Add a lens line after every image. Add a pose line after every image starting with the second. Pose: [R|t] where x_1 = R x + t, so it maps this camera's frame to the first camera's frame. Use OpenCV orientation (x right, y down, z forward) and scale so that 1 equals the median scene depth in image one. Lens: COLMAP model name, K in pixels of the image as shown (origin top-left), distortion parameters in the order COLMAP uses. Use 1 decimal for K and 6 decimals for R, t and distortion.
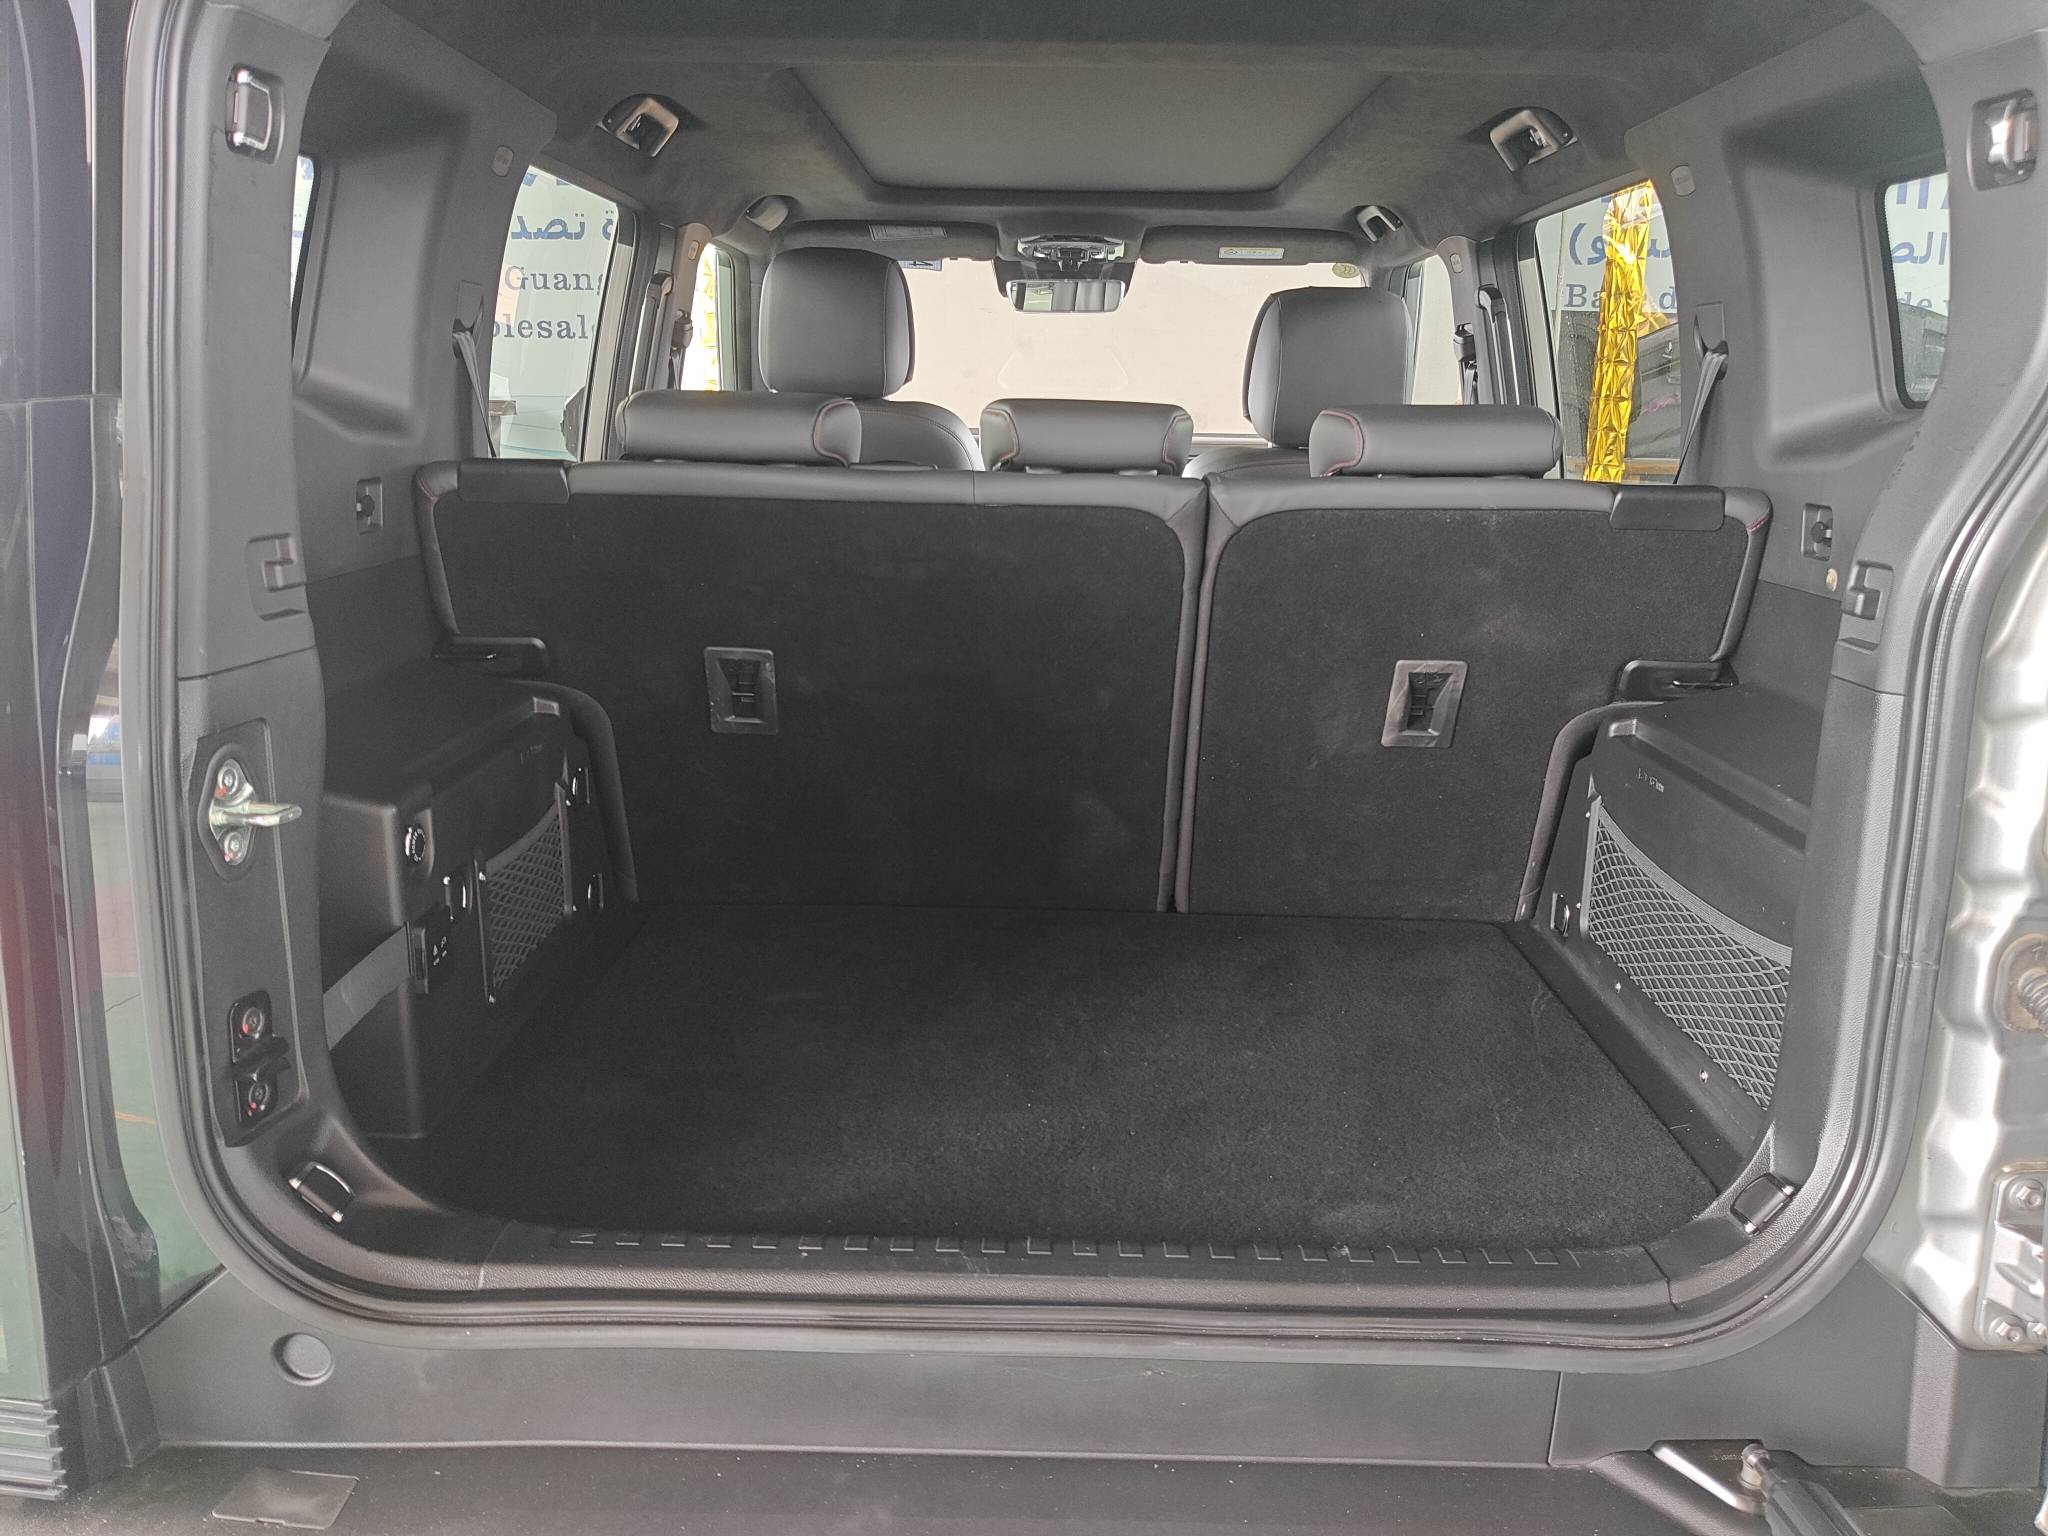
lens RADIAL K [[1625.0, 0, 1024.0], [0, 1625.0, 768.0], [0, 0, 1]] dist [-0.016066, -0.004997]
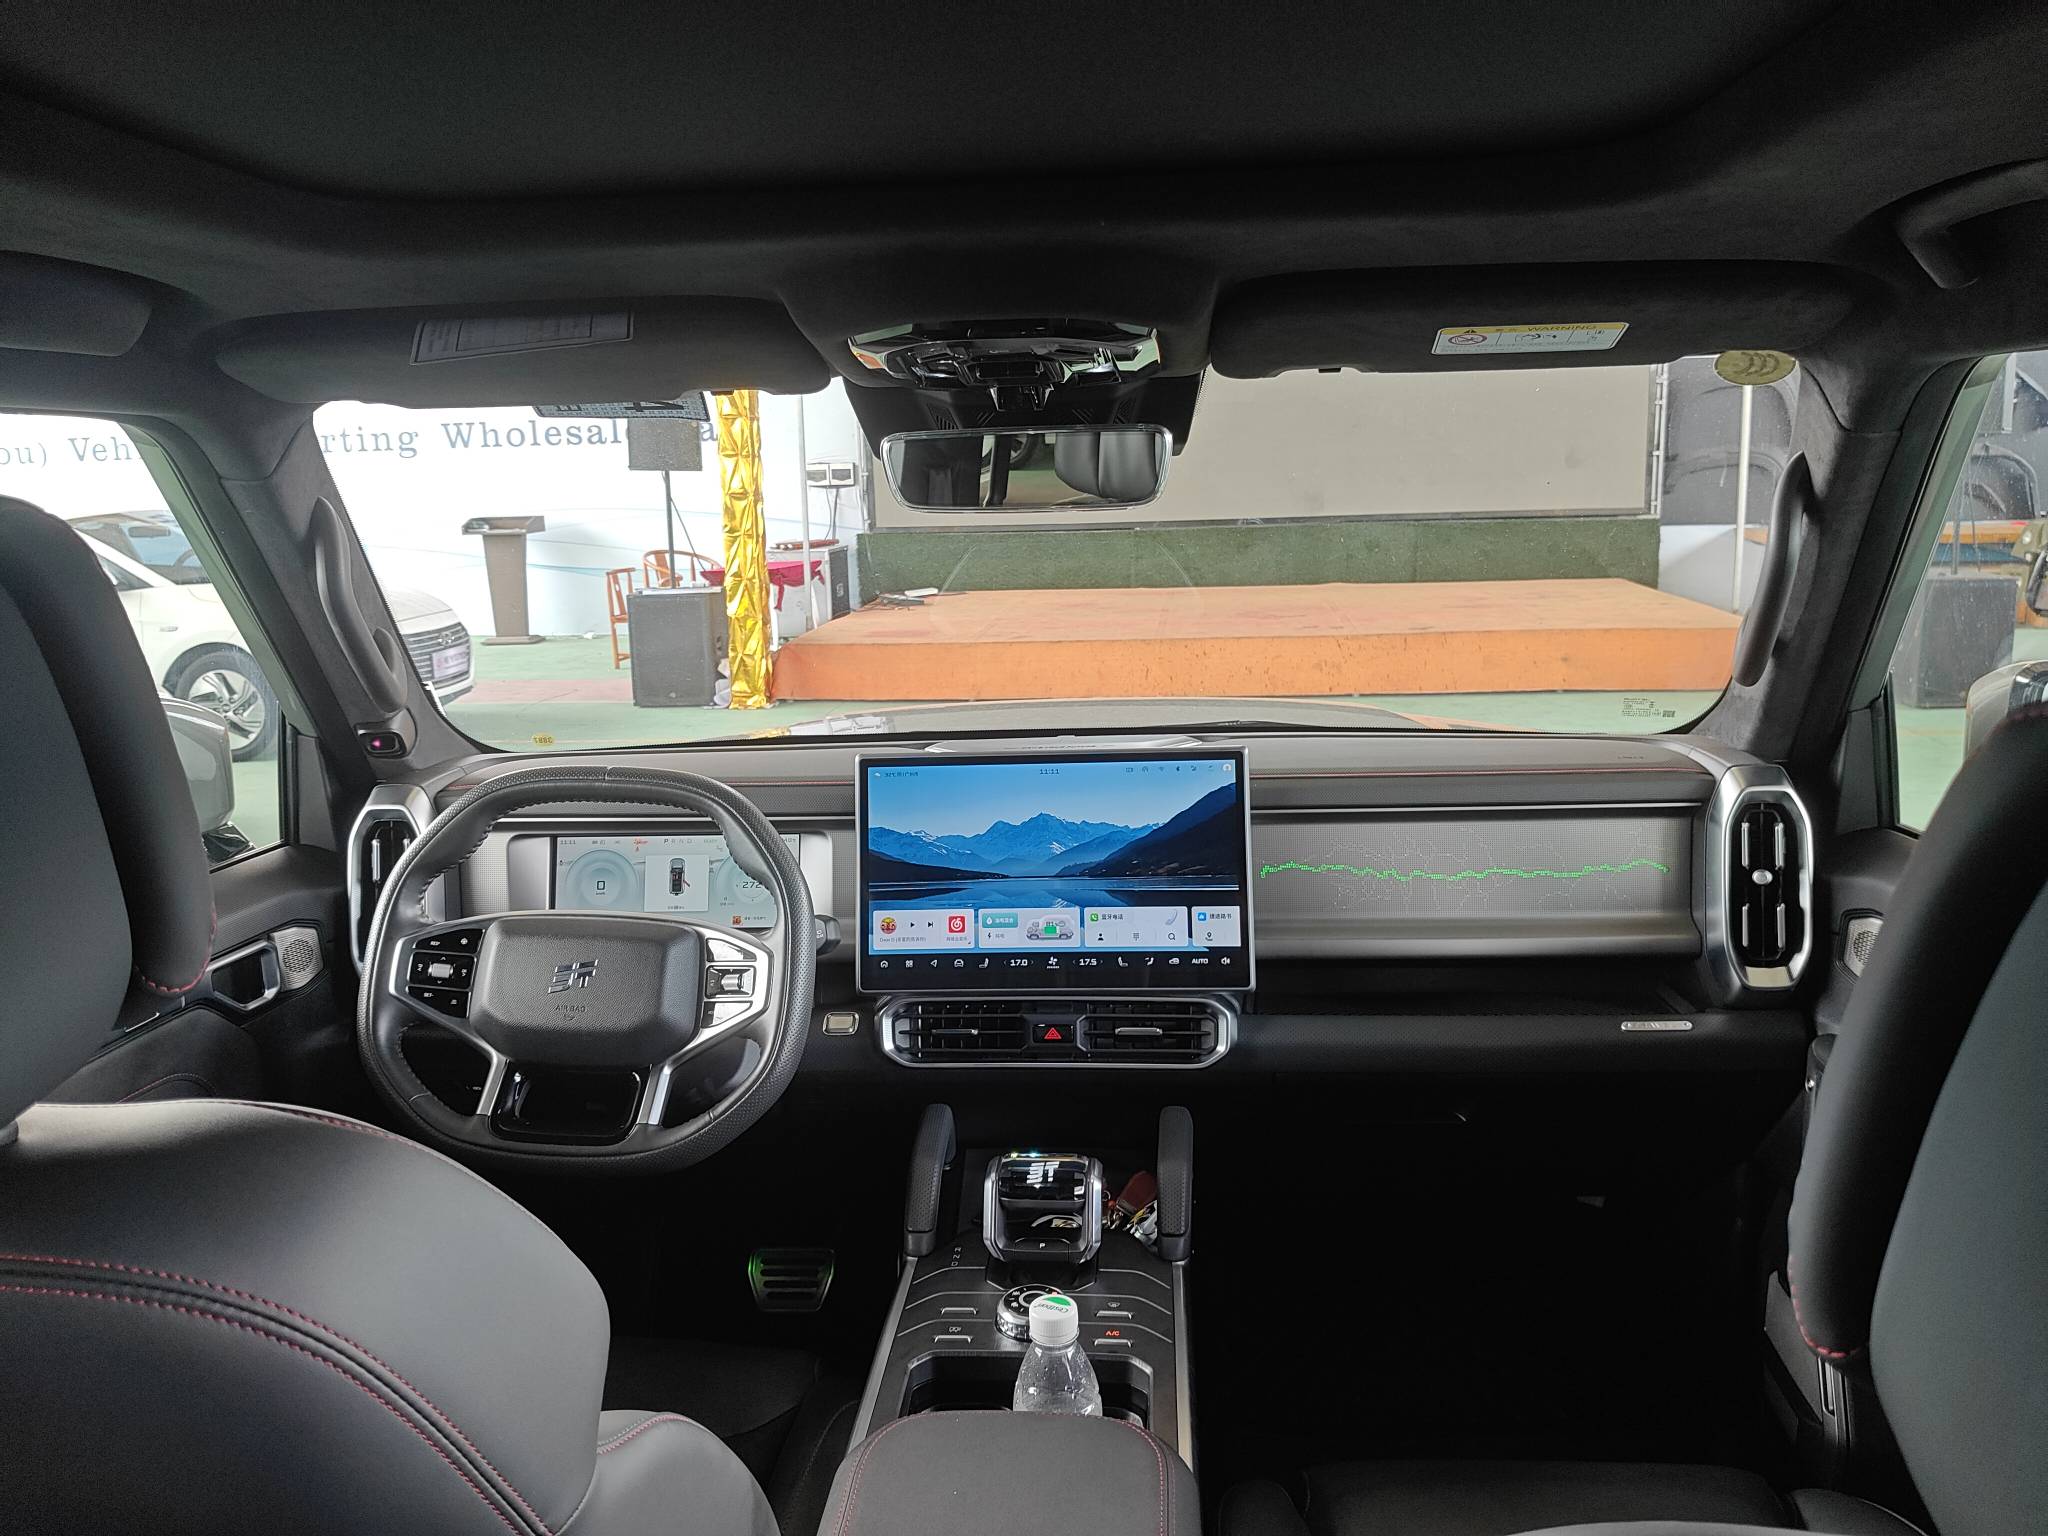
lens RADIAL K [[1625.0, 0, 1024.0], [0, 1625.0, 768.0], [0, 0, 1]] dist [-0.016066, -0.004997]
pose [[0.996830, -0.033672, -0.072085, 0.052510], [0.030847, 0.998726, -0.039942, -0.208001], [0.073338, 0.037591, 0.996598, 0.627847]]
